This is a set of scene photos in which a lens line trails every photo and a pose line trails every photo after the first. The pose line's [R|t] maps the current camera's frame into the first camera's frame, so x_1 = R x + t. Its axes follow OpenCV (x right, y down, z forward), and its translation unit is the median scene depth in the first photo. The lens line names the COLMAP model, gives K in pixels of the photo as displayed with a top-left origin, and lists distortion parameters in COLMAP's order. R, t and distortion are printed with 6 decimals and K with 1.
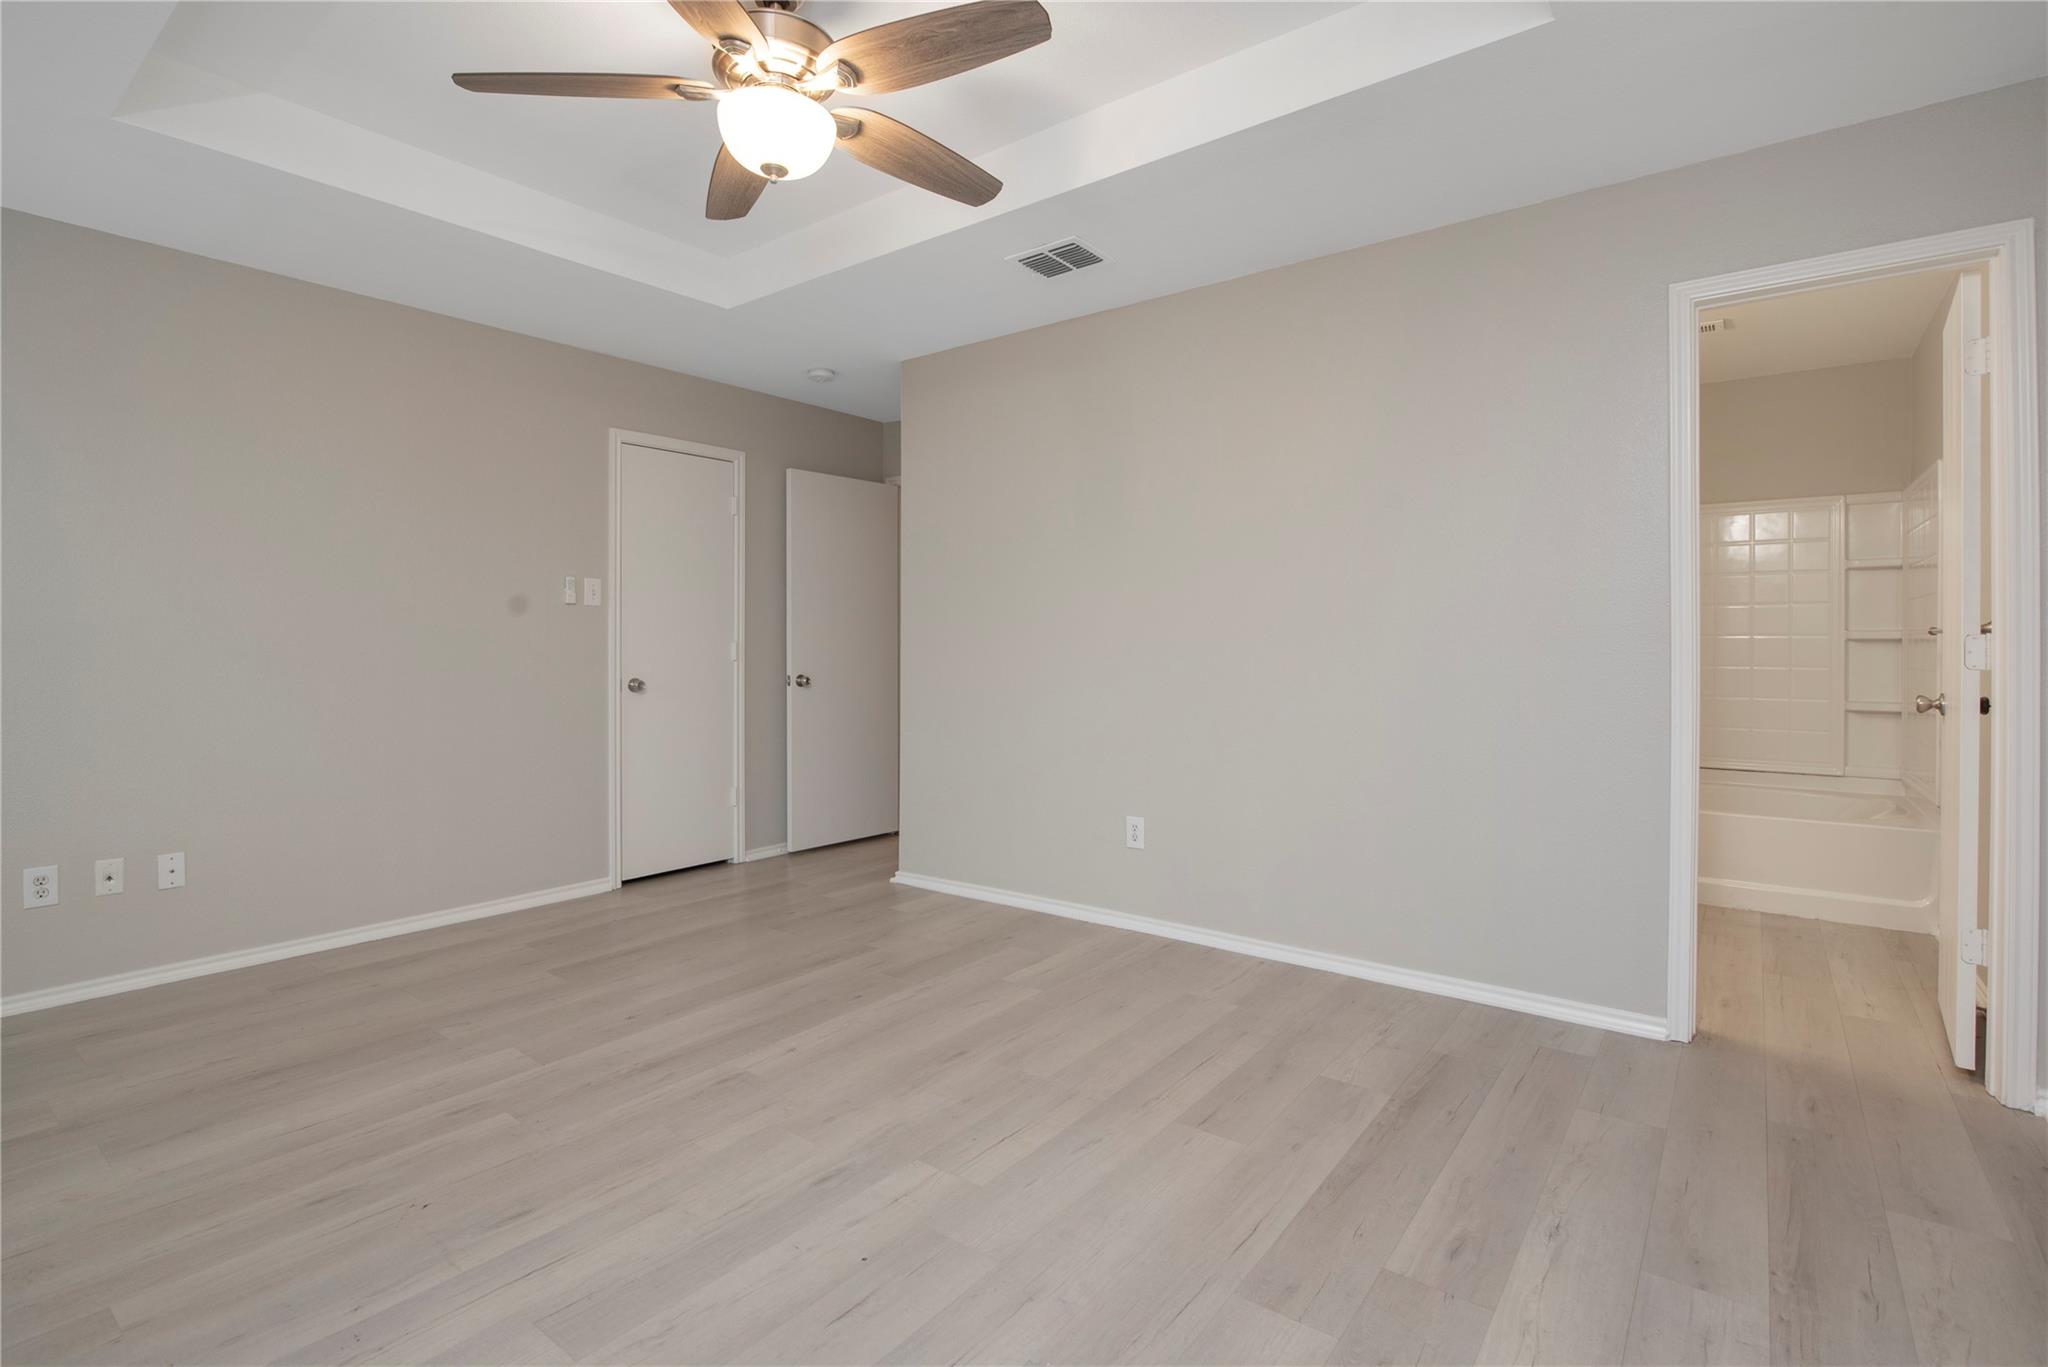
lens RADIAL K [[964.3, 0, 1008.2], [0, 964.3, 645.0], [0, 0, 1]] dist [-0.016994, -0.000683]
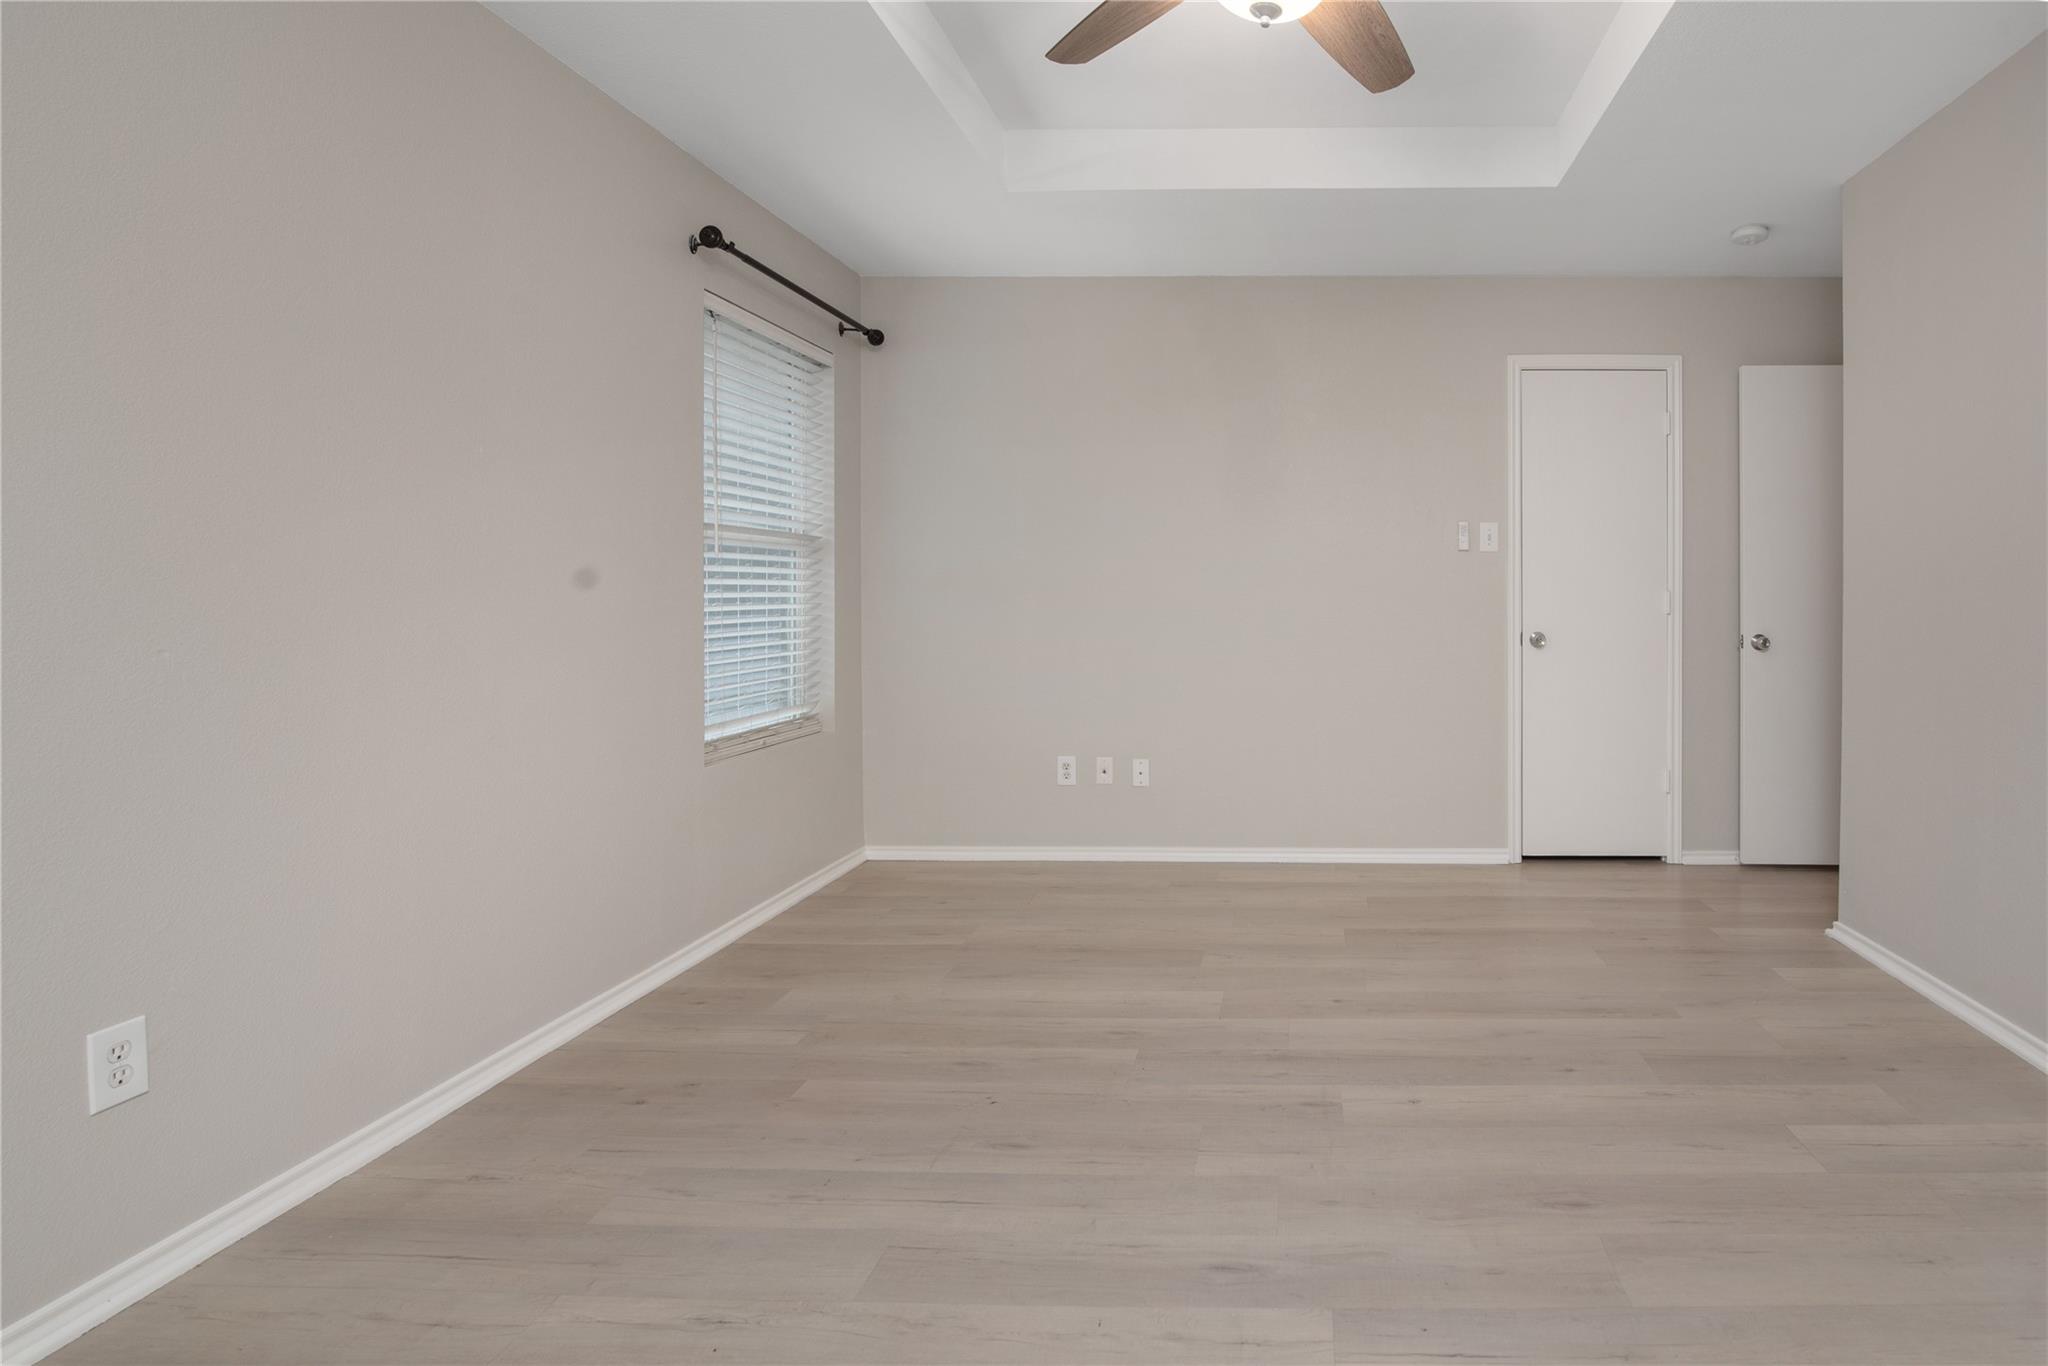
lens RADIAL K [[1000.2, 0, 1038.4], [0, 1000.2, 607.8], [0, 0, 1]] dist [-0.016743, -0.000412]
pose [[0.600801, 0.014006, -0.799276, 0.114340], [-0.003623, 0.999884, 0.014797, 0.000151], [0.799391, -0.005994, 0.600782, 0.122071]]
